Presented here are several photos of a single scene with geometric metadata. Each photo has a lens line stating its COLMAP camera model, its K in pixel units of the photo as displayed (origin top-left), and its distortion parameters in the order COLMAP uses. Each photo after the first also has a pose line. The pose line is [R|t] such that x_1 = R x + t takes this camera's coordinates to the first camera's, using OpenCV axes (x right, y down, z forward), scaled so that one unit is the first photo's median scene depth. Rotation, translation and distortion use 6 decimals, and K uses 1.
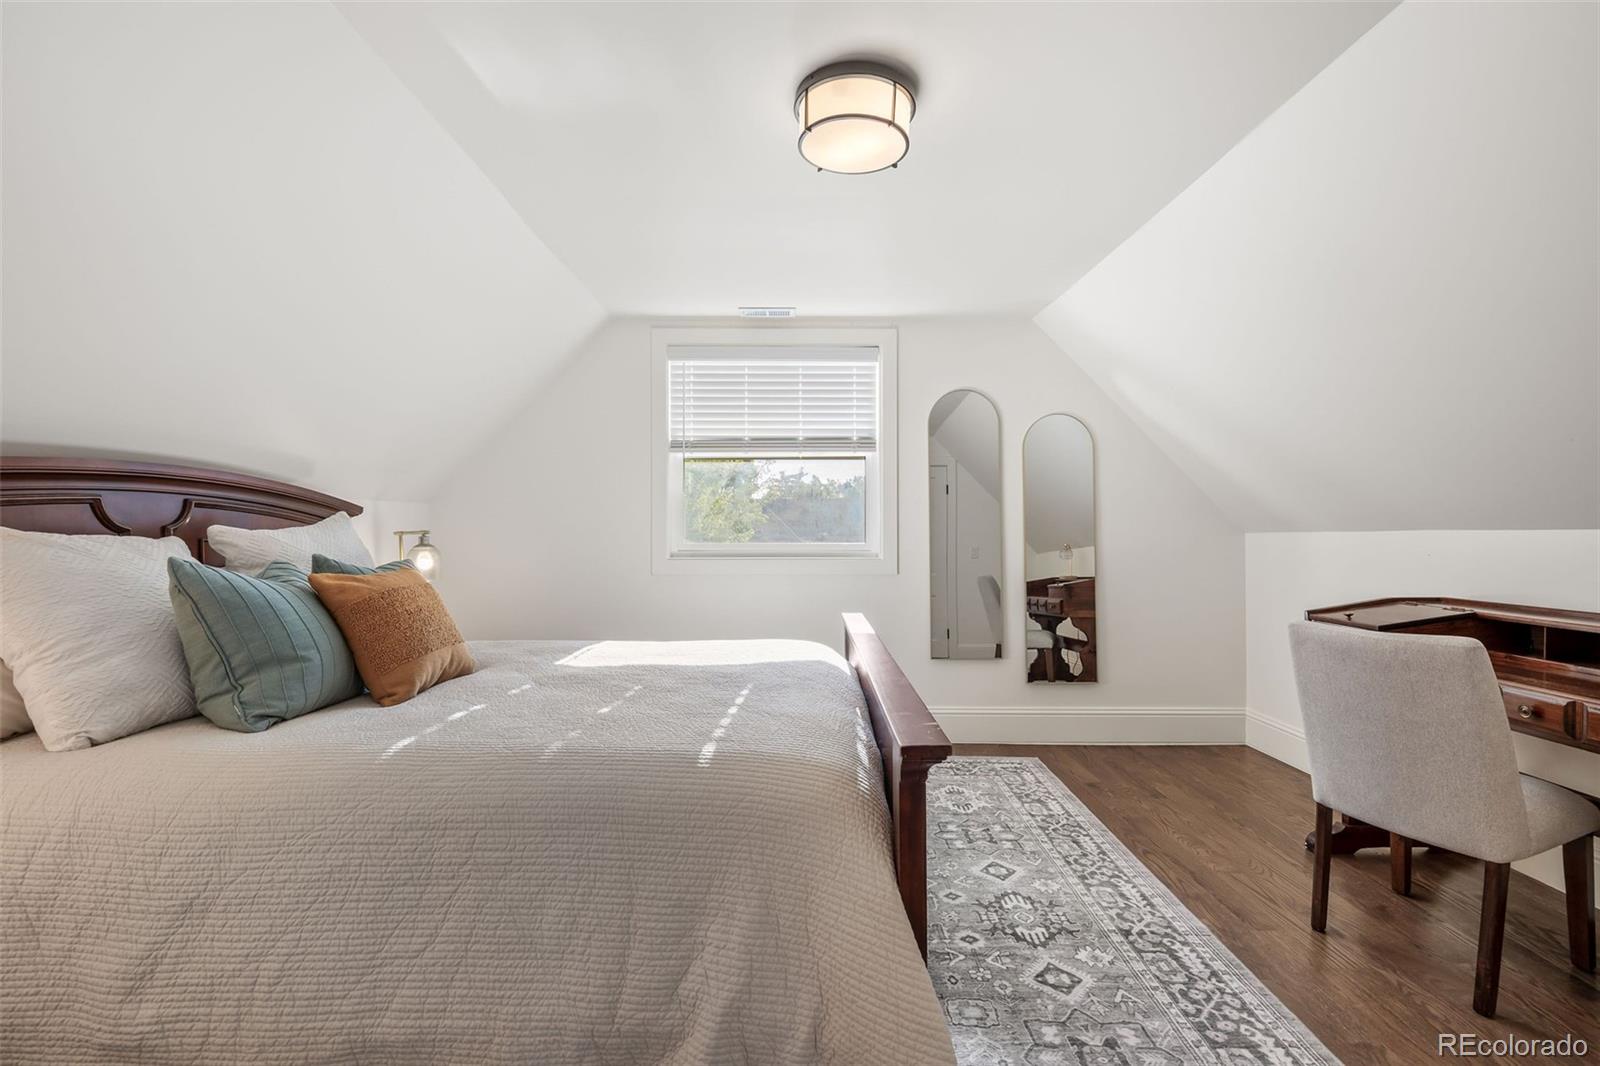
lens RADIAL K [[685.1, 0, 792.3], [0, 685.1, 530.9], [0, 0, 1]] dist [0.004997, 0.000212]
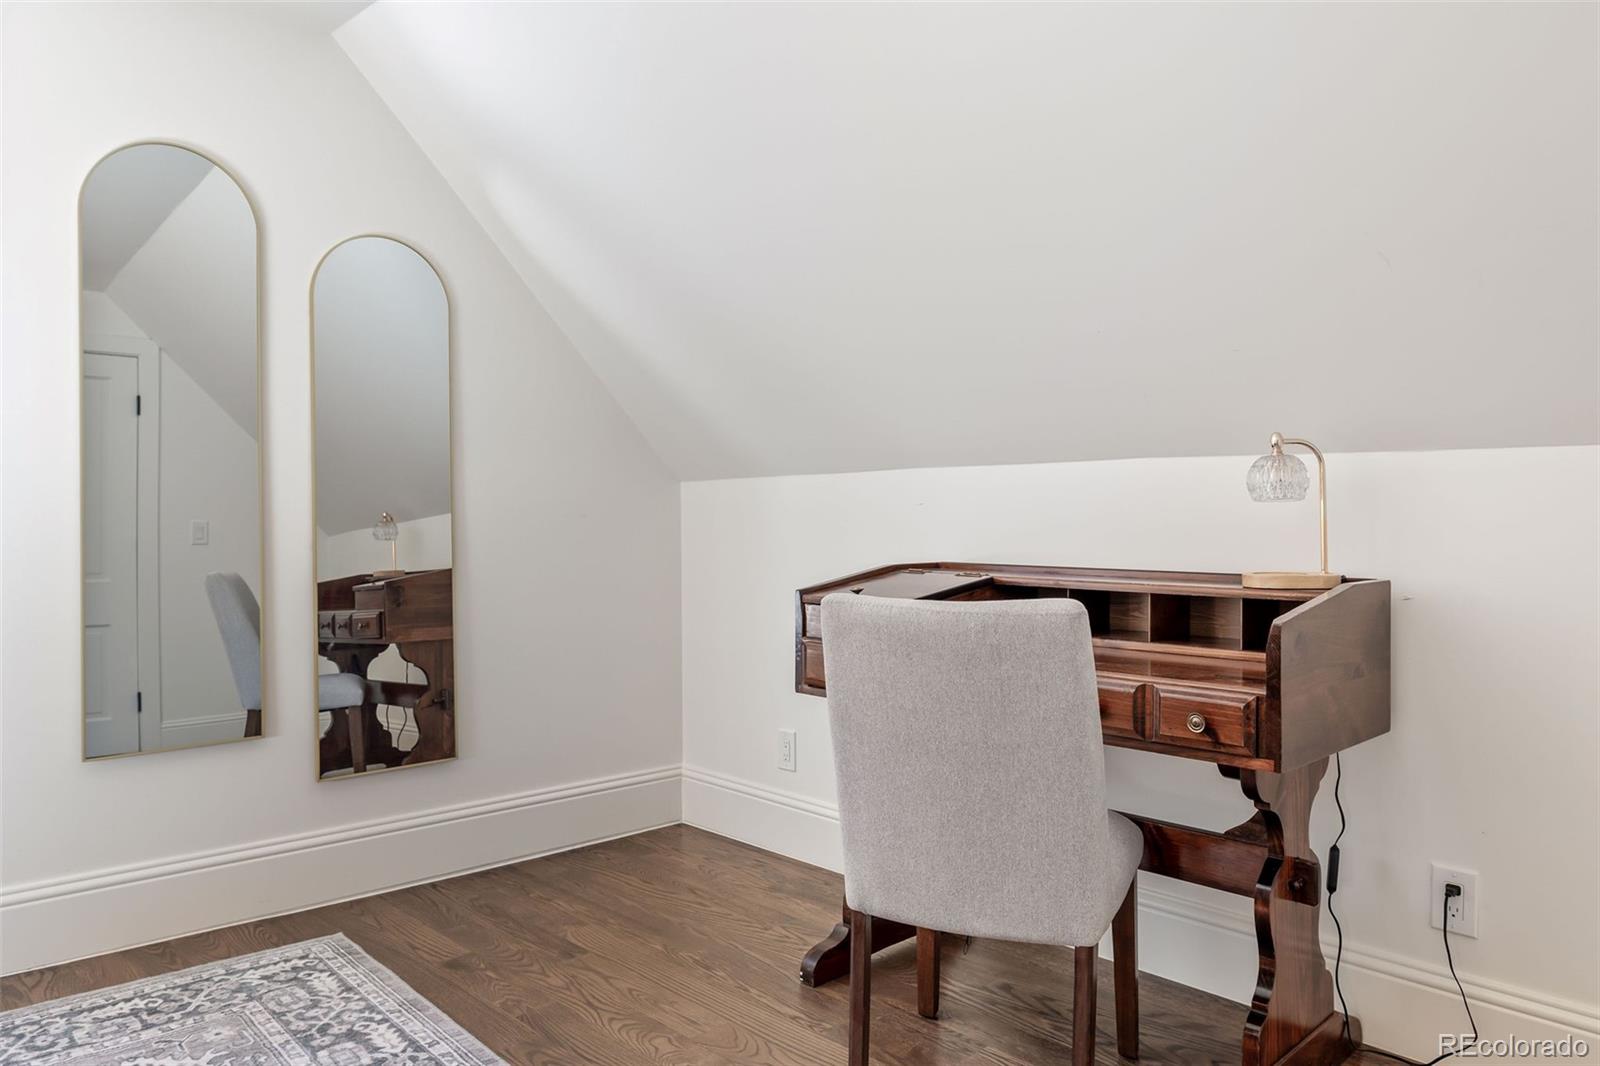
lens RADIAL K [[1063.2, 0, 796.1], [0, 1063.2, 526.1], [0, 0, 1]] dist [0.000131, -0.002034]
pose [[0.718288, 0.004437, 0.695732, 0.074520], [-0.003108, 0.999990, -0.003168, 0.052222], [-0.695739, 0.000113, 0.718294, 0.270482]]
